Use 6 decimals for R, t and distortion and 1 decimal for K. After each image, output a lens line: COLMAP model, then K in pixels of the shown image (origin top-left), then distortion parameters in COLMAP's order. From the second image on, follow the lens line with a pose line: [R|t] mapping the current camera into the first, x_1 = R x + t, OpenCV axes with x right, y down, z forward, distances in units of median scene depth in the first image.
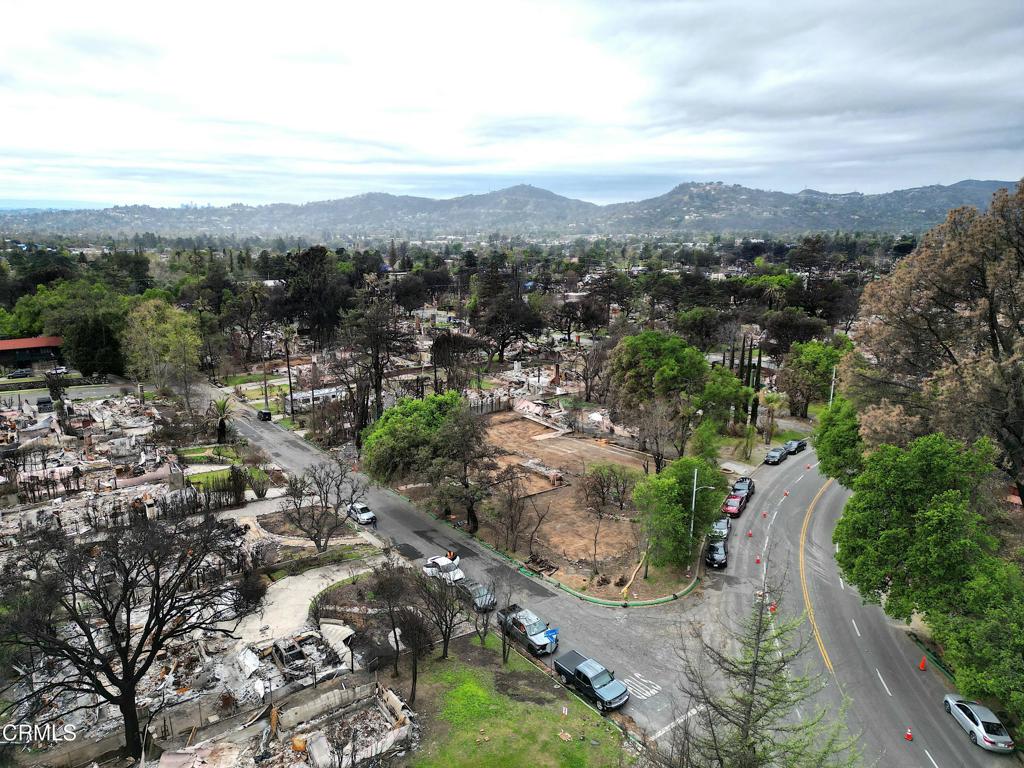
lens RADIAL K [[707.3, 0, 512.0], [0, 707.3, 384.0], [0, 0, 1]] dist [0.078982, -0.082711]
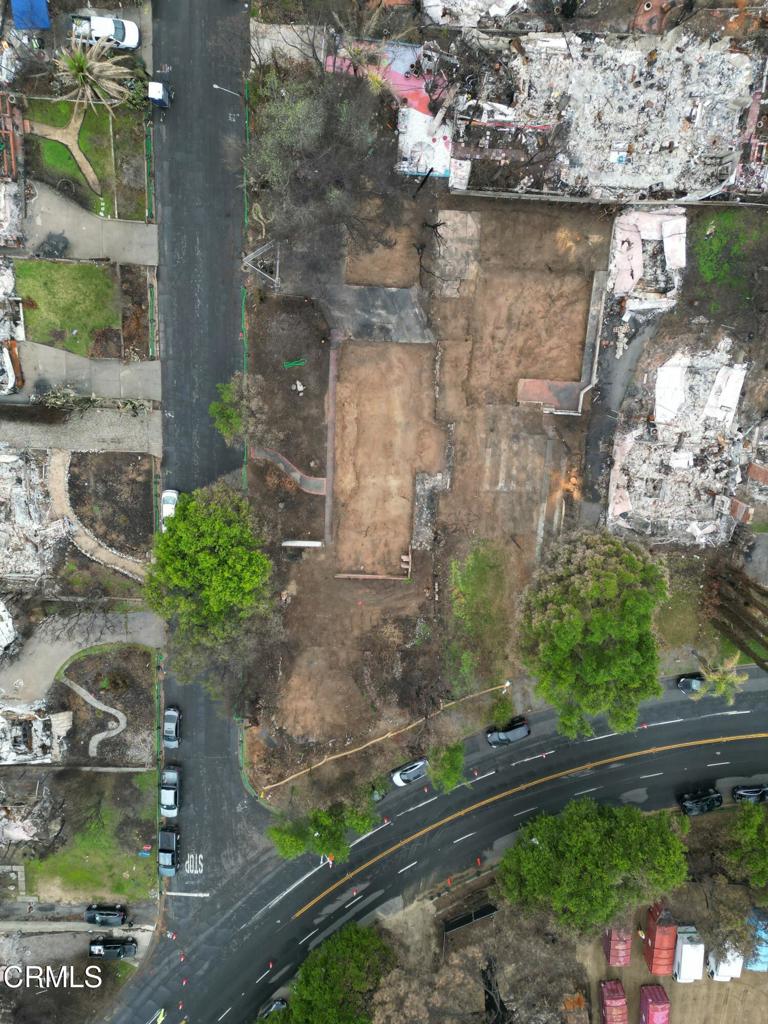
lens RADIAL K [[707.3, 0, 391.8], [0, 707.3, 502.0], [0, 0, 1]] dist [0.078982, -0.082711]
pose [[0.788369, 0.594932, 0.156623, -0.091395], [-0.144306, -0.068652, 0.987149, -0.504479], [0.598039, -0.800839, 0.031729, 0.750931]]
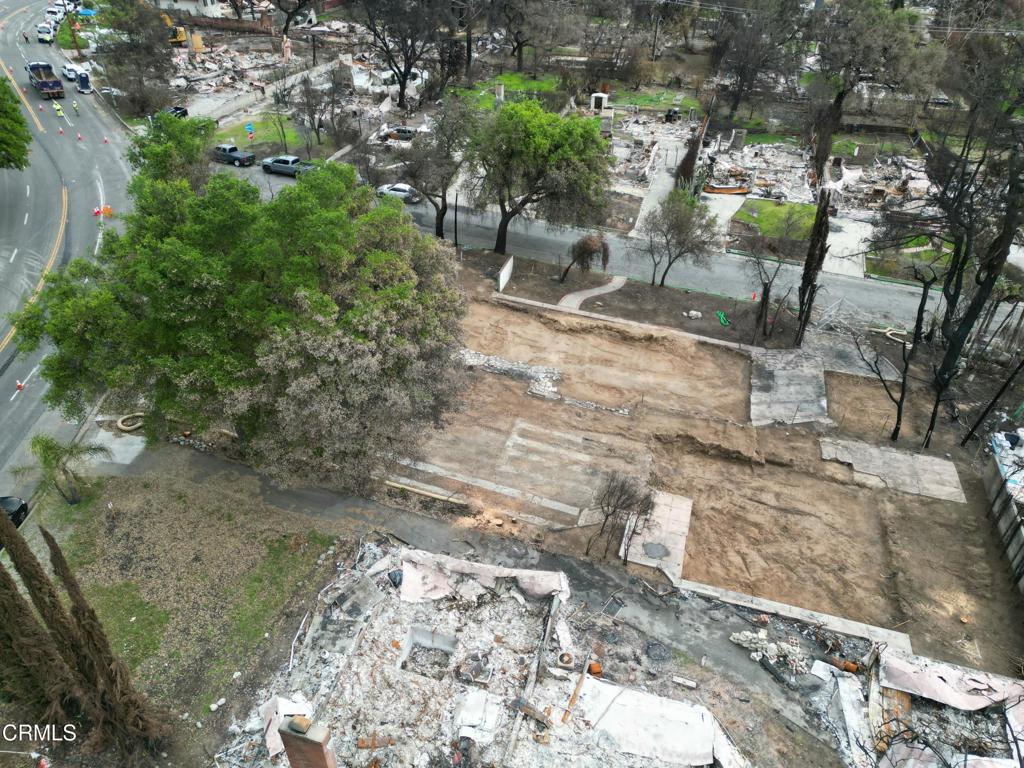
lens RADIAL K [[718.1, 0, 512.0], [0, 718.1, 384.0], [0, 0, 1]] dist [0.079519, -0.092149]
pose [[-0.785852, 0.333939, -0.520501, 0.253023], [-0.163987, 0.699011, 0.696054, -0.195880], [0.596276, 0.632351, -0.494557, 0.999385]]
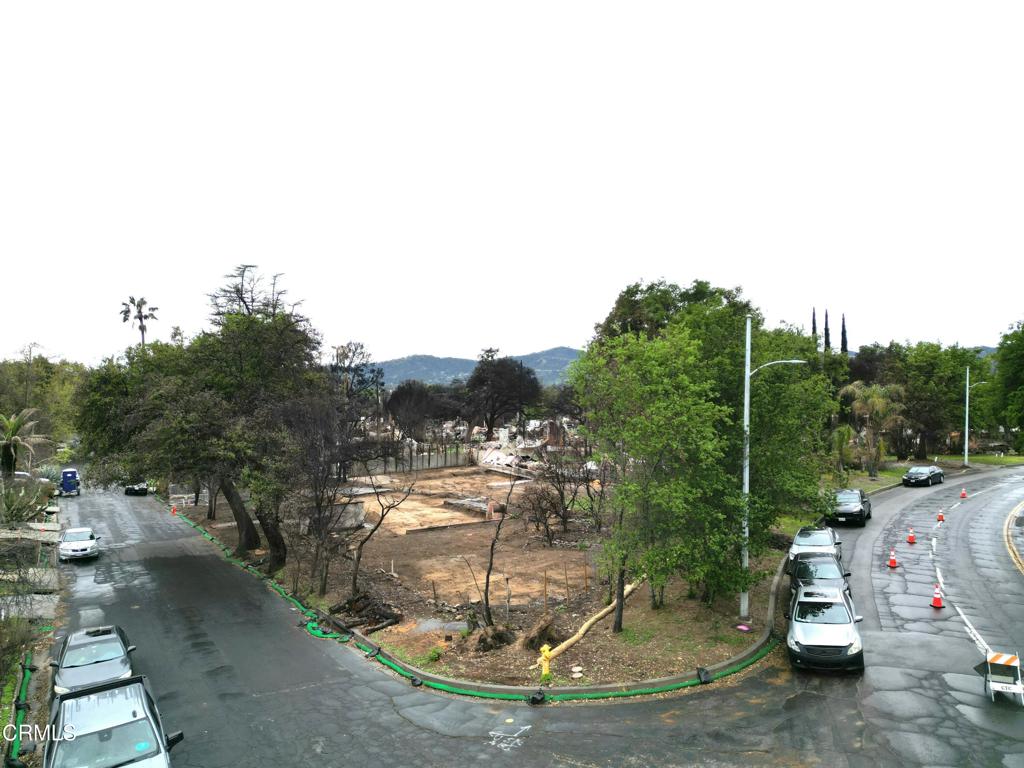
lens RADIAL K [[710.8, 0, 512.0], [0, 710.8, 384.0], [0, 0, 1]] dist [0.082002, -0.081293]
pose [[0.998410, -0.002958, -0.056299, 0.079183], [-0.009504, 0.975499, -0.219797, 0.118021], [0.055570, 0.219982, 0.973920, 0.320248]]
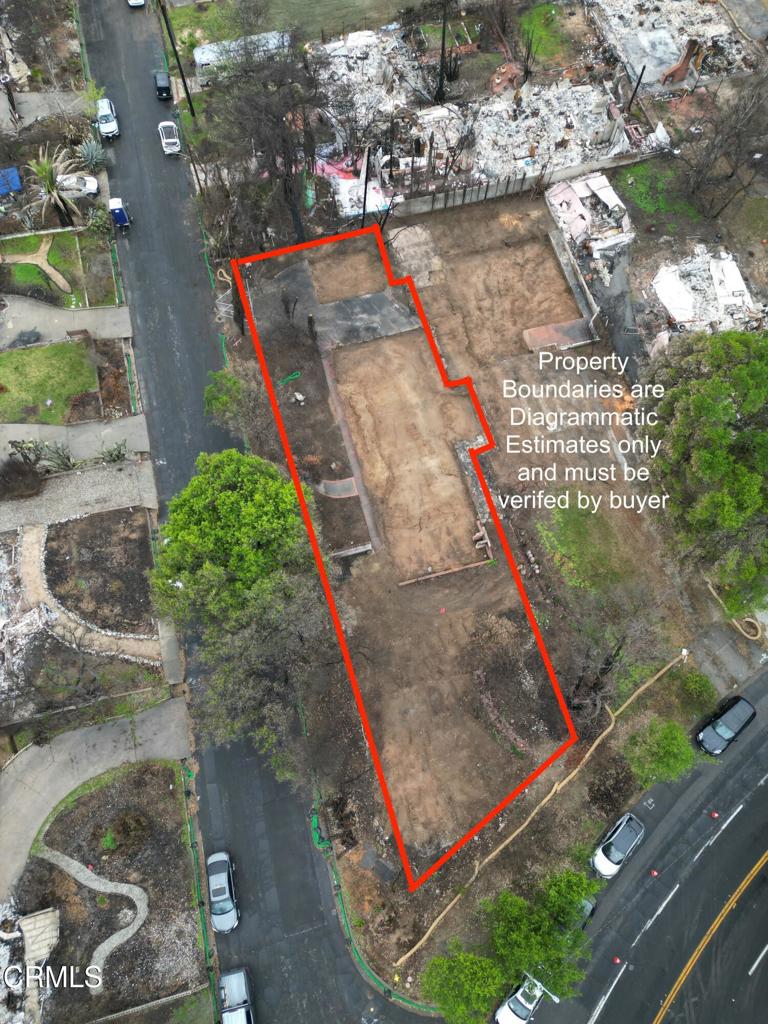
lens RADIAL K [[710.8, 0, 383.7], [0, 710.8, 517.0], [0, 0, 1]] dist [0.082002, -0.081293]
pose [[0.936752, 0.324896, -0.130149, 0.042344], [-0.079198, 0.558986, 0.825386, -0.303902], [0.340917, -0.762874, 0.549362, 0.459076]]
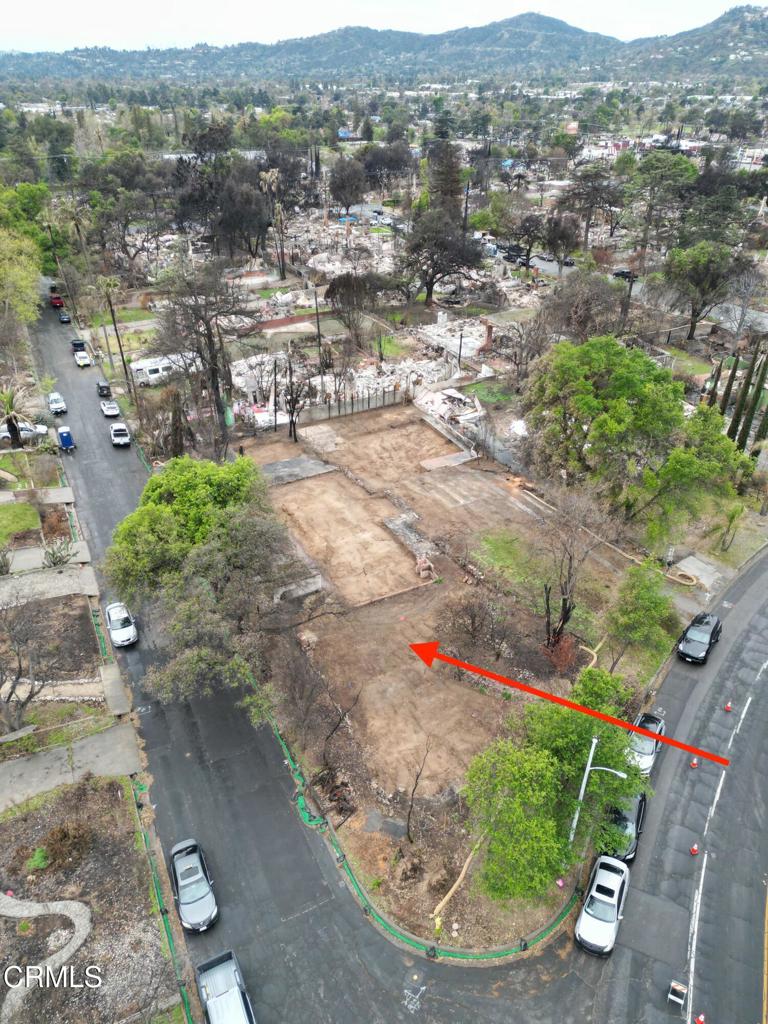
lens RADIAL K [[710.8, 0, 383.7], [0, 710.8, 517.0], [0, 0, 1]] dist [0.082002, -0.081293]
pose [[0.988685, 0.076291, -0.129160, 0.080975], [-0.029691, 0.943504, 0.330027, -0.101921], [0.147042, -0.322458, 0.935093, 0.268231]]
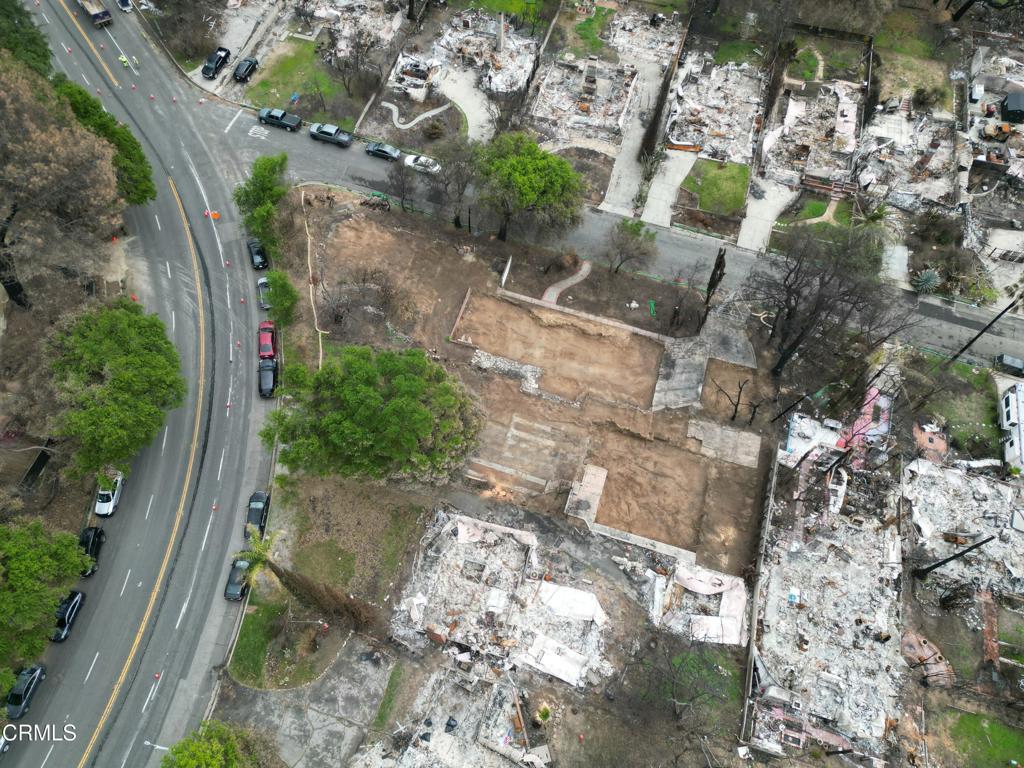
lens RADIAL K [[718.1, 0, 512.0], [0, 718.1, 384.0], [0, 0, 1]] dist [0.079519, -0.092149]
pose [[-0.785921, 0.528424, -0.321086, 0.255519], [-0.159769, 0.328101, 0.931034, -0.537877], [0.597330, 0.783018, -0.173436, 0.914930]]
